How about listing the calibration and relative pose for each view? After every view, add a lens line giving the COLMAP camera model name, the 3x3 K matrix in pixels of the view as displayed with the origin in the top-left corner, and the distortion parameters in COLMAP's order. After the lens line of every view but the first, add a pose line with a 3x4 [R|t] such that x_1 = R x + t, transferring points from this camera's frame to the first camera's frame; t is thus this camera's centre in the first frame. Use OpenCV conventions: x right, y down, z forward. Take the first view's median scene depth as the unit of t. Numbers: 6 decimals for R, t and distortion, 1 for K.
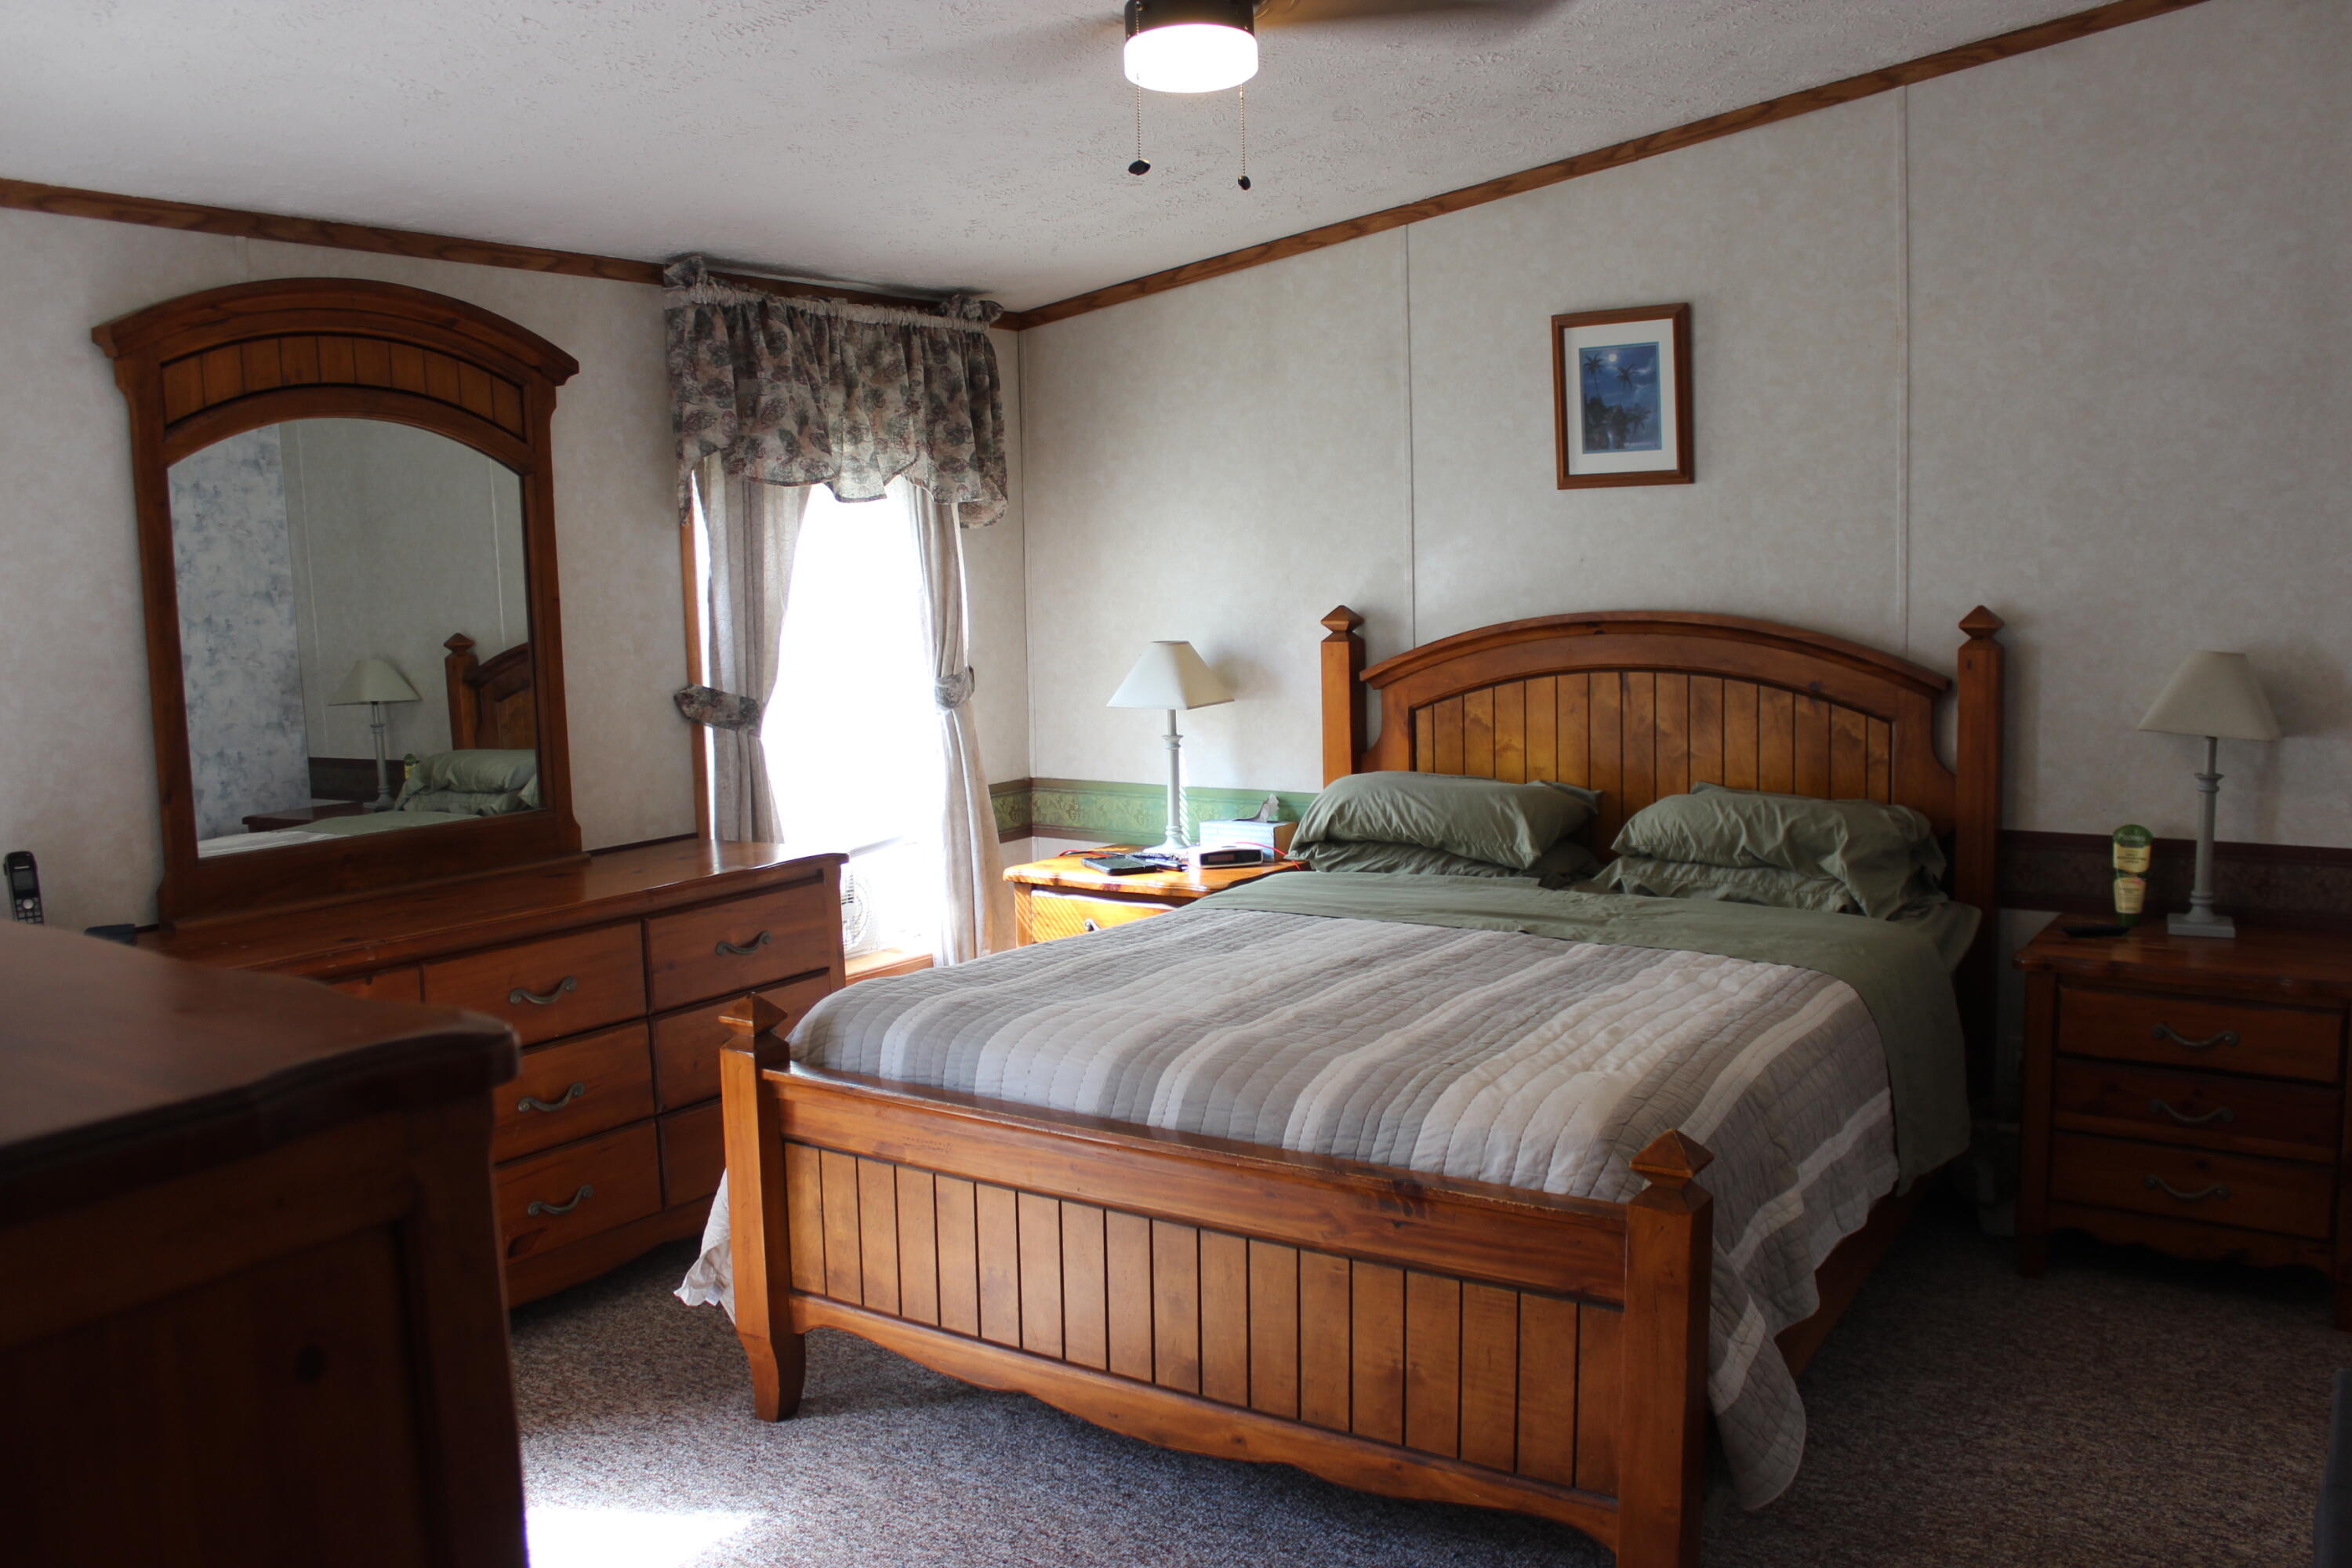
lens RADIAL K [[1954.5, 0, 1195.5], [0, 1954.5, 791.0], [0, 0, 1]] dist [-0.164341, 0.150708]
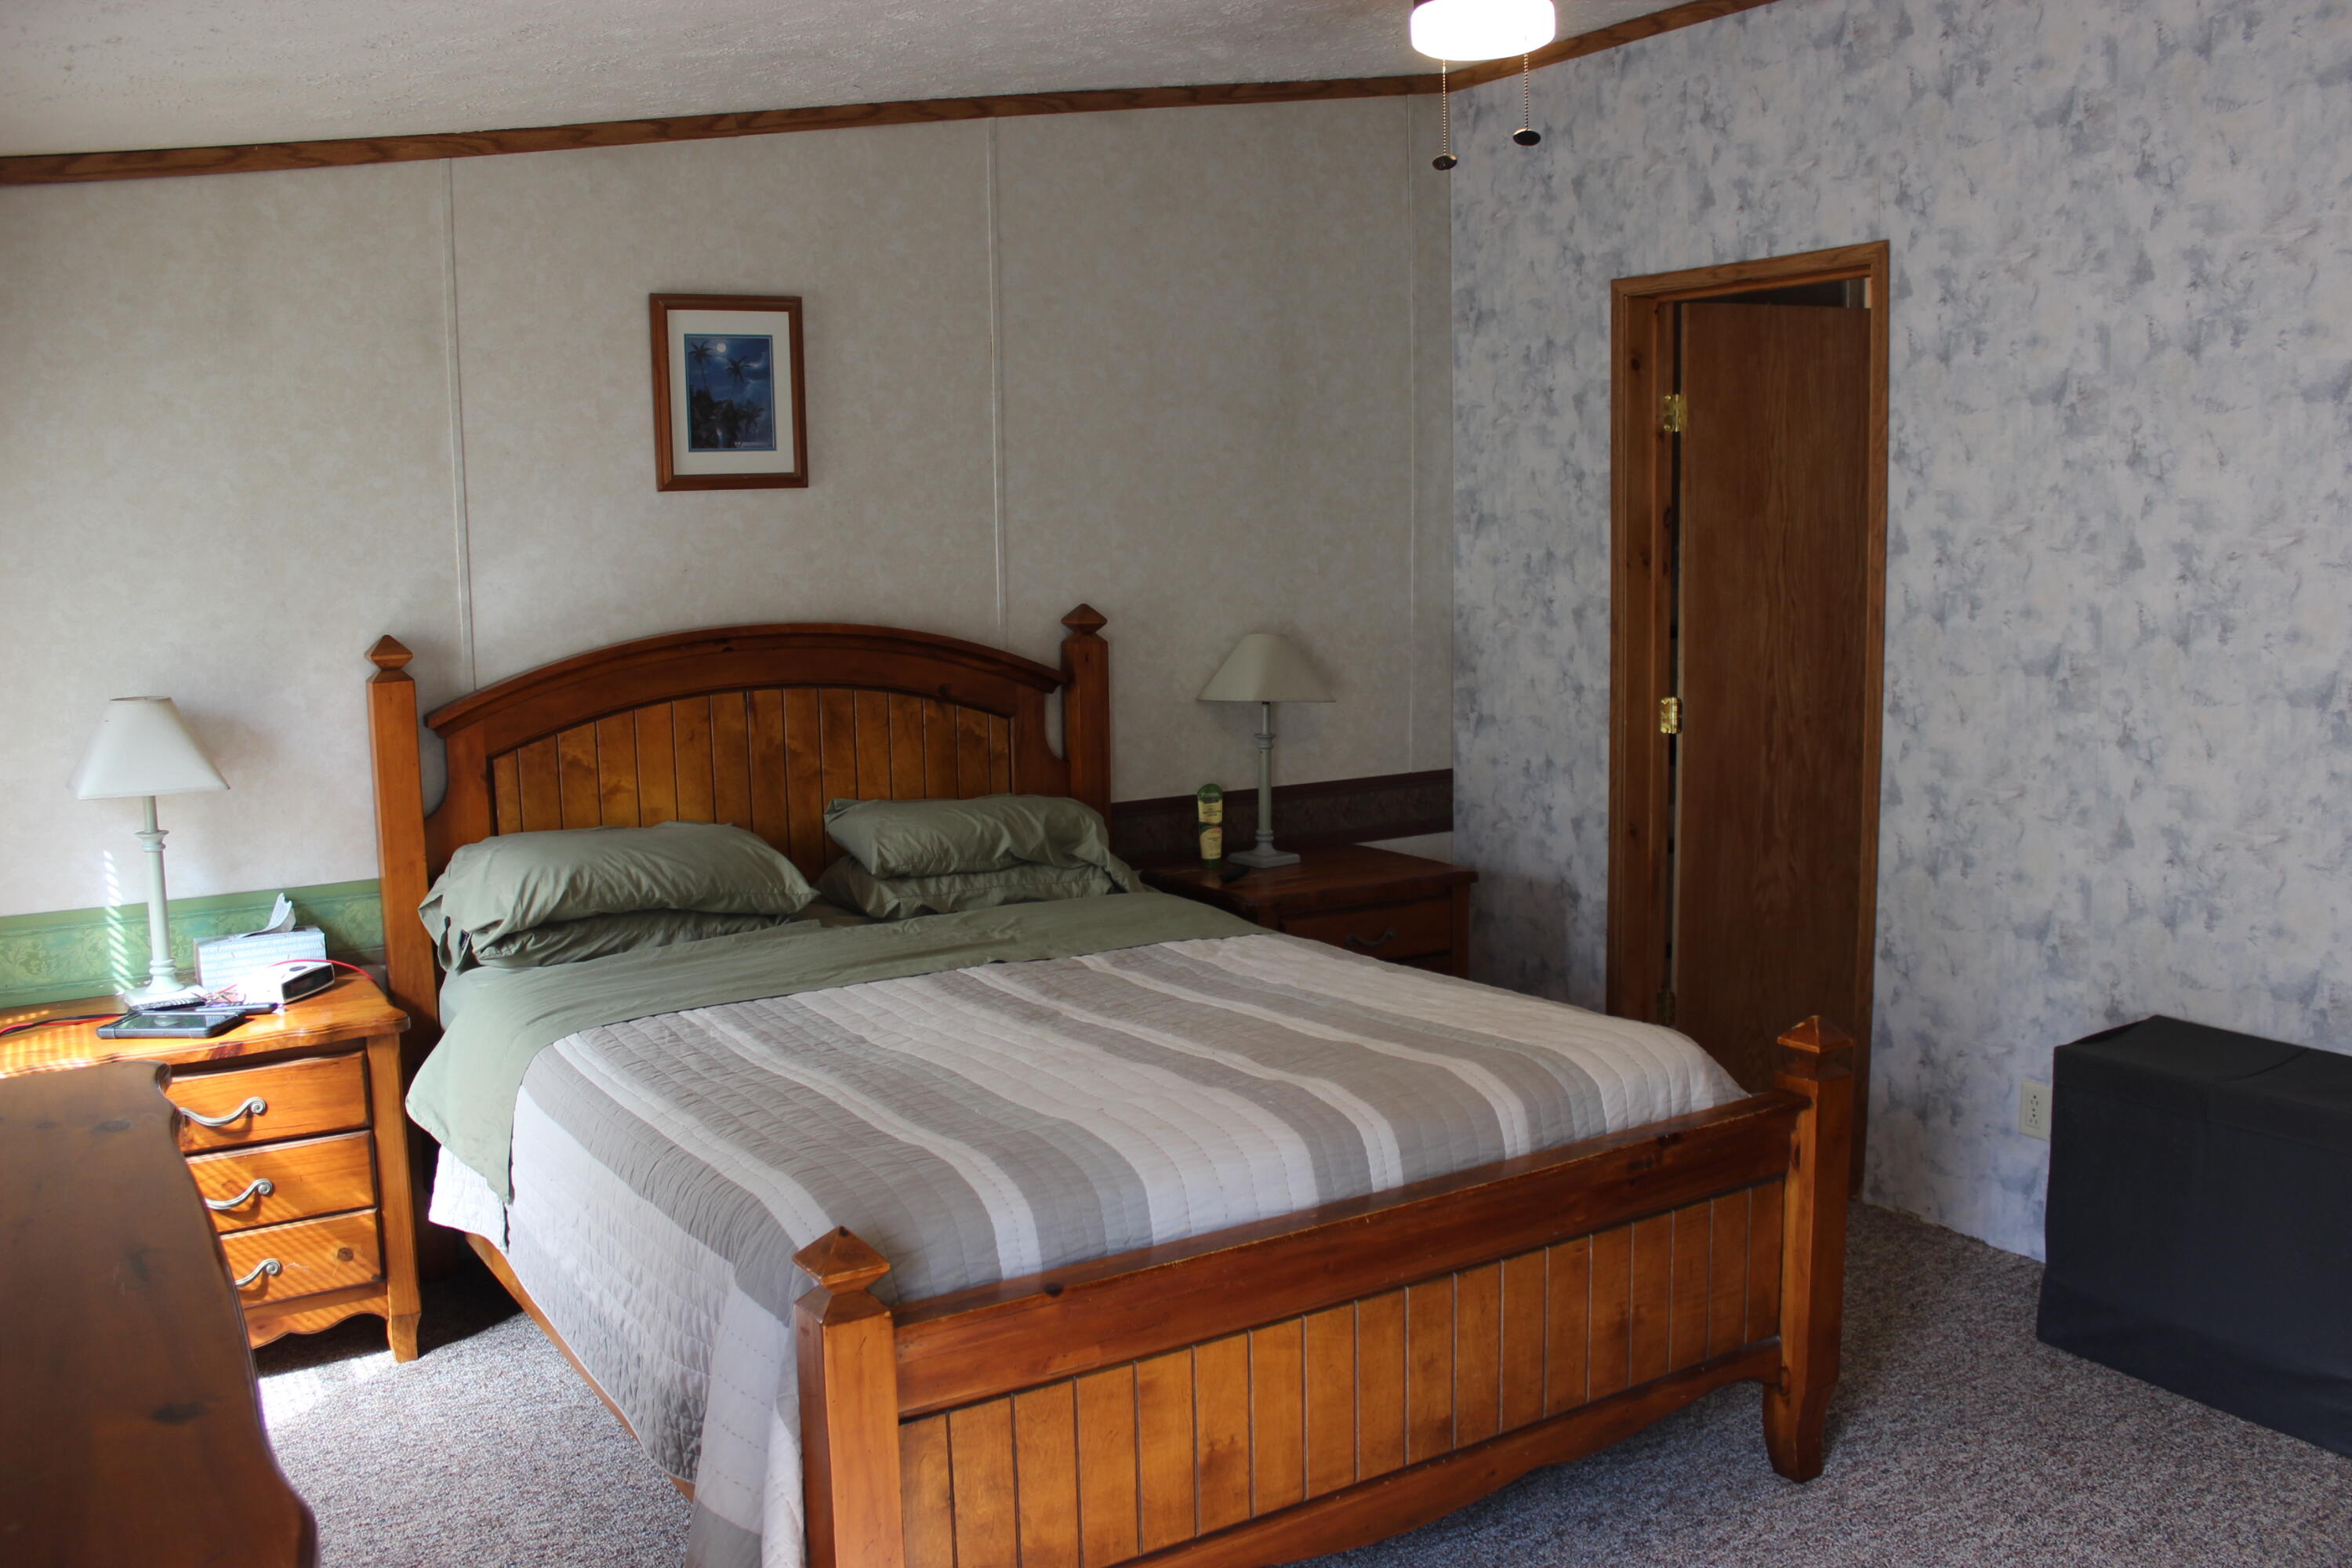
lens RADIAL K [[1954.5, 0, 1195.5], [0, 1954.5, 791.0], [0, 0, 1]] dist [-0.164341, 0.150708]
pose [[0.410485, -0.105074, 0.905793, -0.539999], [0.115599, 0.991321, 0.062609, -0.048428], [-0.904510, 0.079009, 0.419068, 0.435521]]
